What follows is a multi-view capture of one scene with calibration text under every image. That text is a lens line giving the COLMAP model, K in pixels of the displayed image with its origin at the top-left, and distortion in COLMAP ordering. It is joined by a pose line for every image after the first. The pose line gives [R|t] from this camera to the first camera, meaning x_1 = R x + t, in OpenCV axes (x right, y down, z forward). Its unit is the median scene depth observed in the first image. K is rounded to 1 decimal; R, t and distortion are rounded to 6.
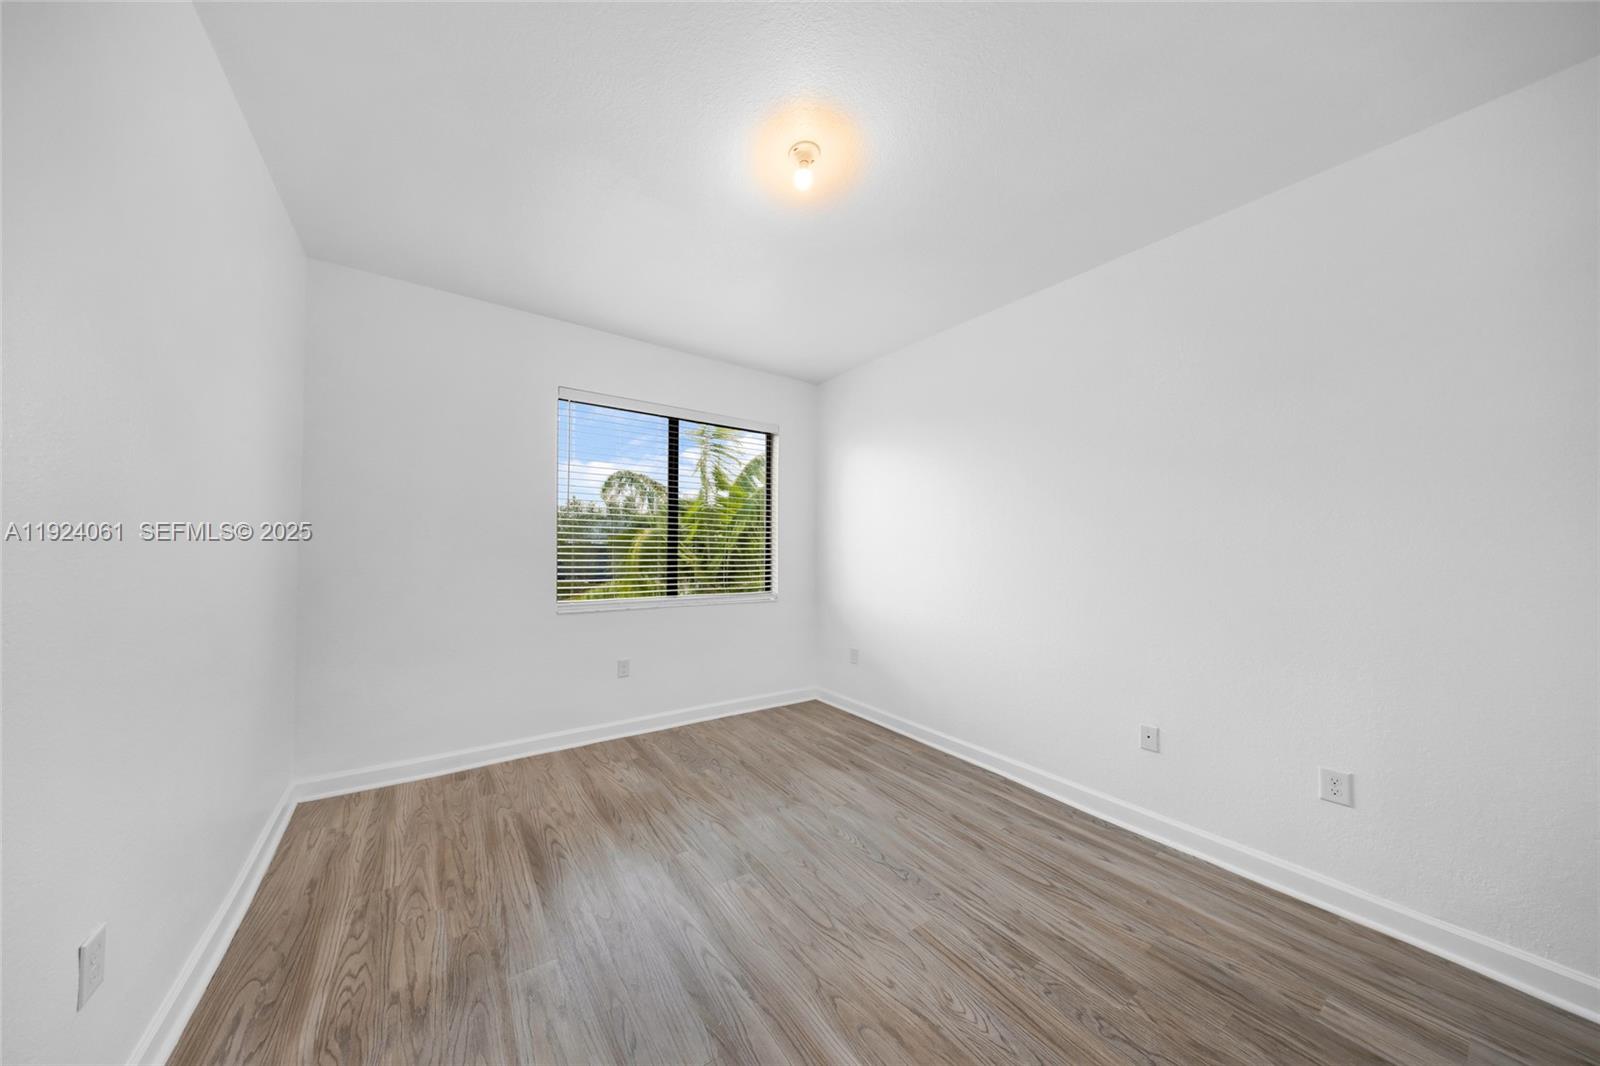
lens RADIAL K [[492.4, 0, 800.3], [0, 492.4, 534.3], [0, 0, 1]] dist [-0.001183, -0.000048]
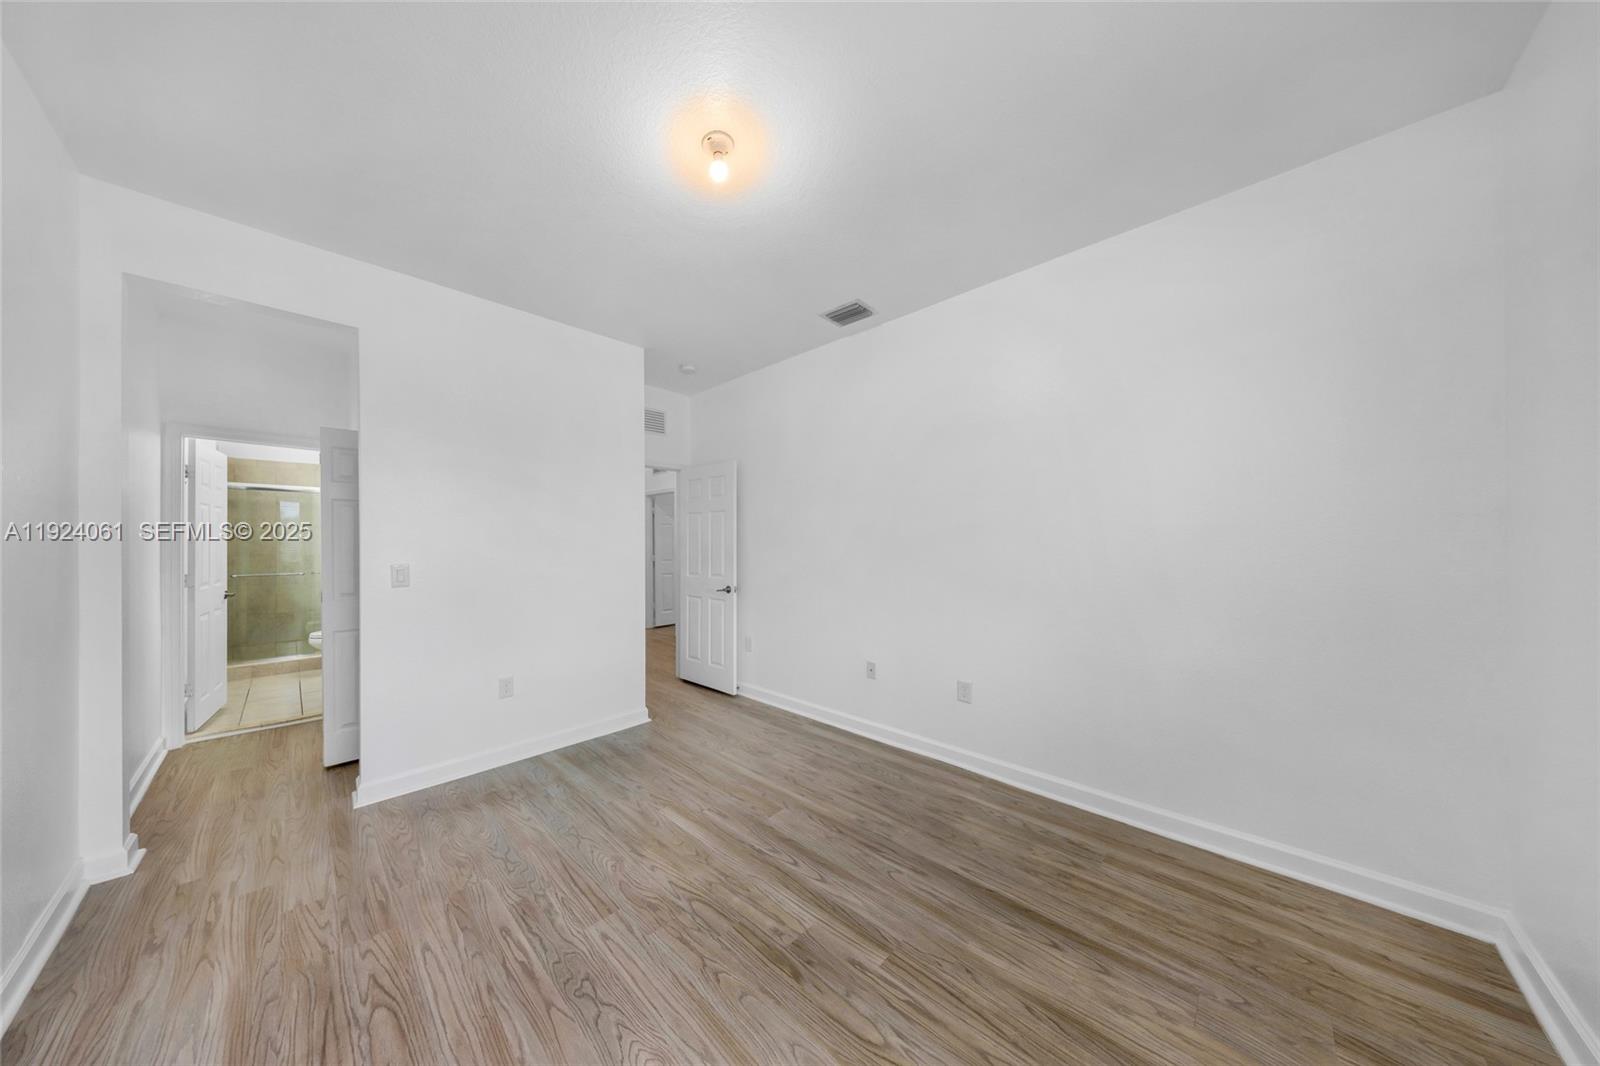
lens RADIAL K [[492.4, 0, 800.3], [0, 492.4, 534.3], [0, 0, 1]] dist [-0.001183, -0.000048]
pose [[-0.984177, -0.012545, -0.176744, 0.028030], [-0.004299, 0.998887, -0.046961, 0.041334], [0.177136, -0.045458, -0.983136, 1.965565]]
